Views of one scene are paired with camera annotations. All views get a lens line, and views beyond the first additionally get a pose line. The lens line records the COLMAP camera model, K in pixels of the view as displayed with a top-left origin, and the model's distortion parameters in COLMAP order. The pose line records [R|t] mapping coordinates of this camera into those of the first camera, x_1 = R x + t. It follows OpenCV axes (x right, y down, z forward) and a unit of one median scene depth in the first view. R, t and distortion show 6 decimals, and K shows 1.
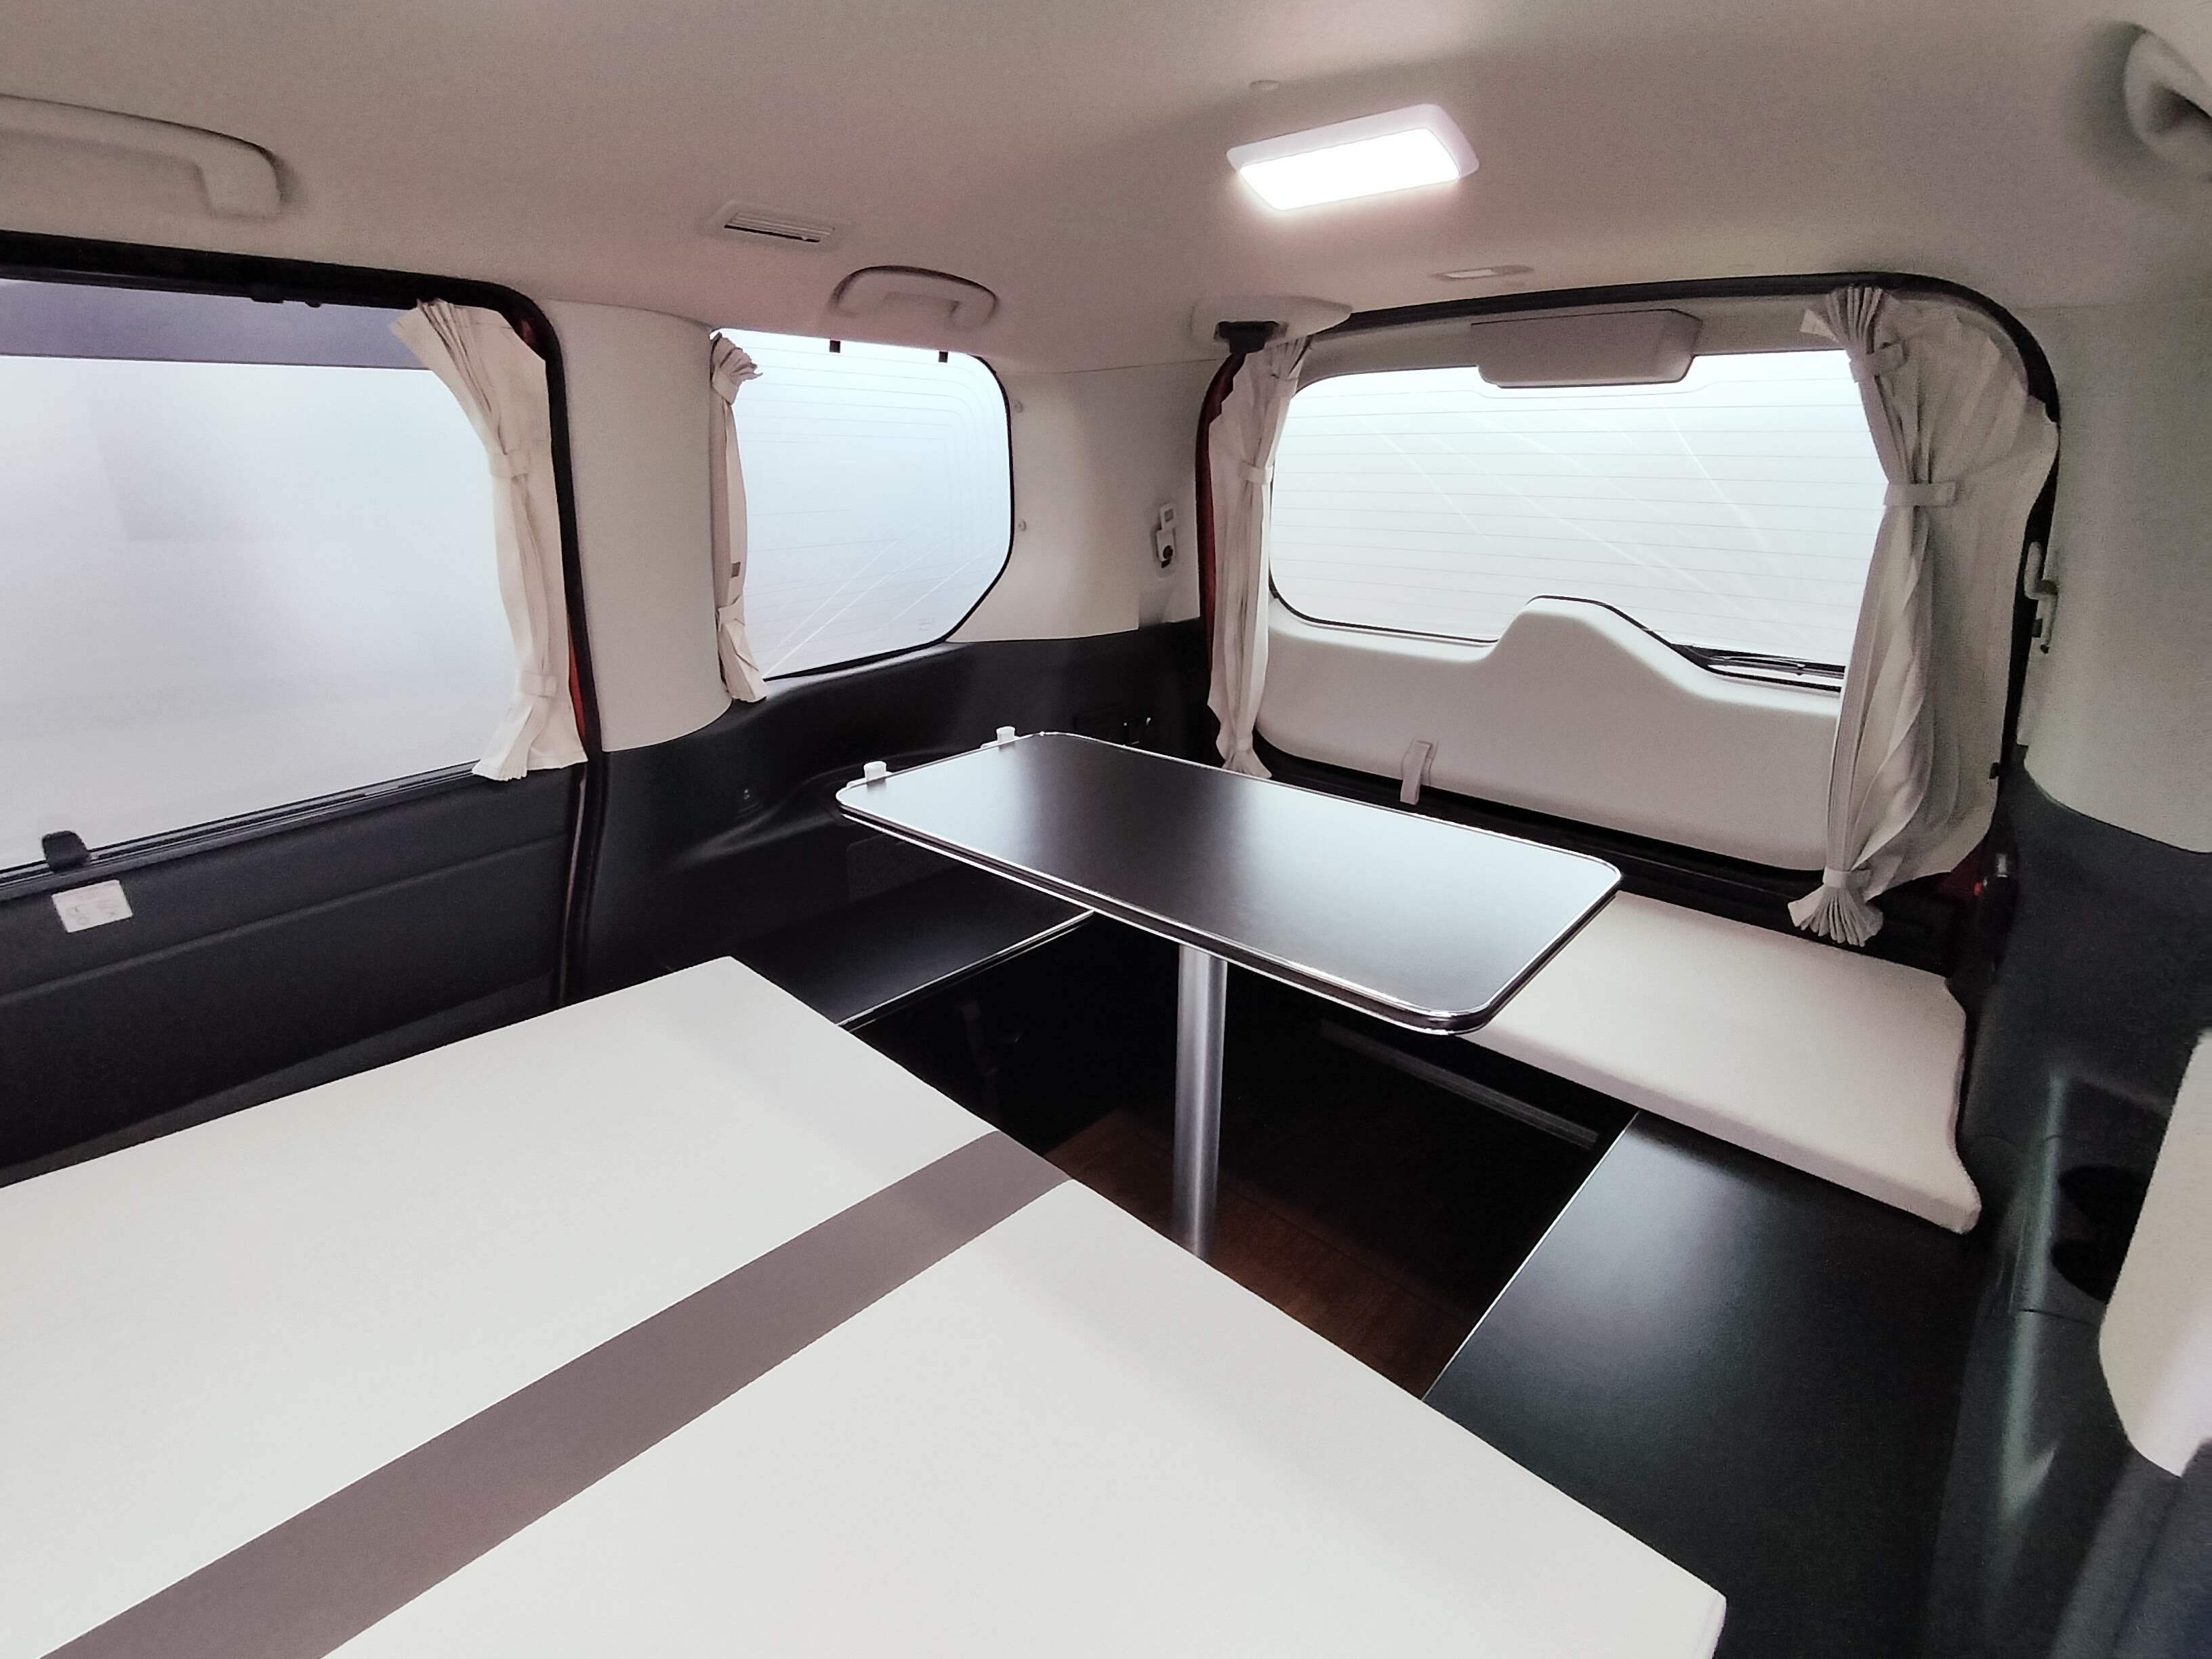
lens RADIAL K [[1018.3, 0, 1087.6], [0, 1018.3, 834.3], [0, 0, 1]] dist [-0.003283, -0.000719]
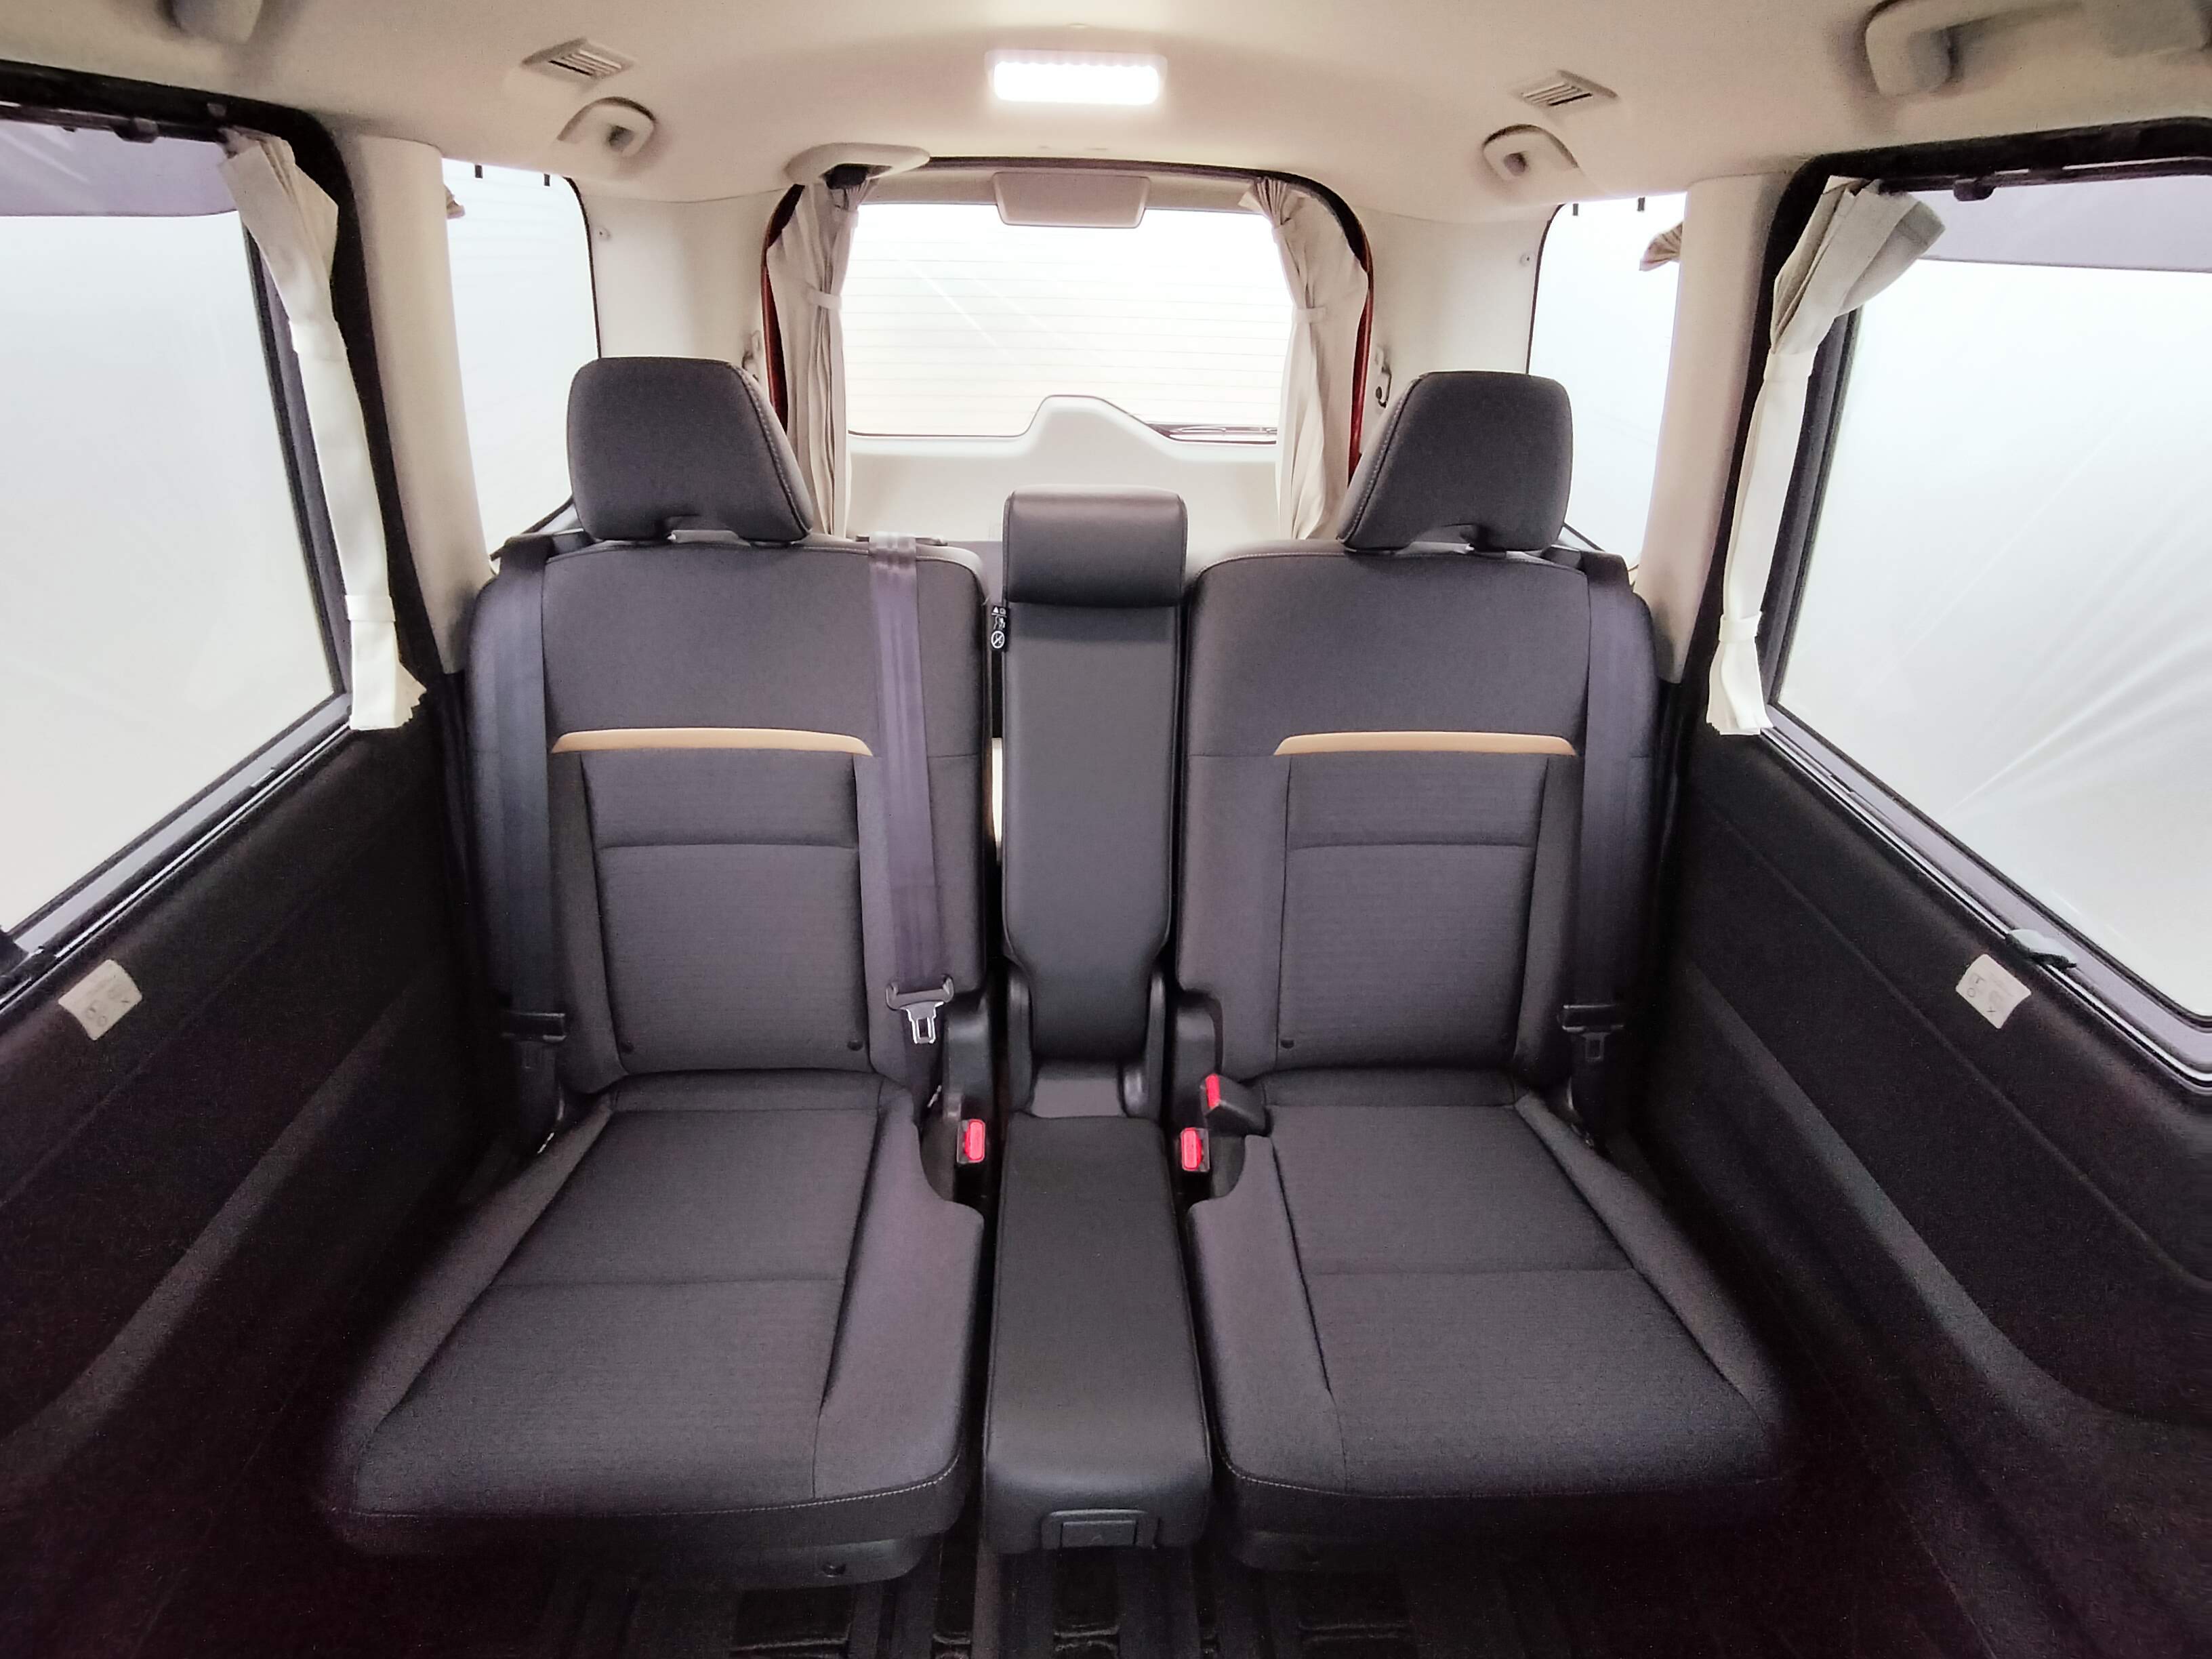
lens RADIAL K [[1046.3, 0, 1092.2], [0, 1046.3, 830.4], [0, 0, 1]] dist [-0.002483, -0.000767]
pose [[0.702490, -0.345308, 0.622310, -0.792132], [0.238325, 0.938061, 0.251482, -0.055921], [-0.670603, -0.028352, 0.741274, -0.053675]]
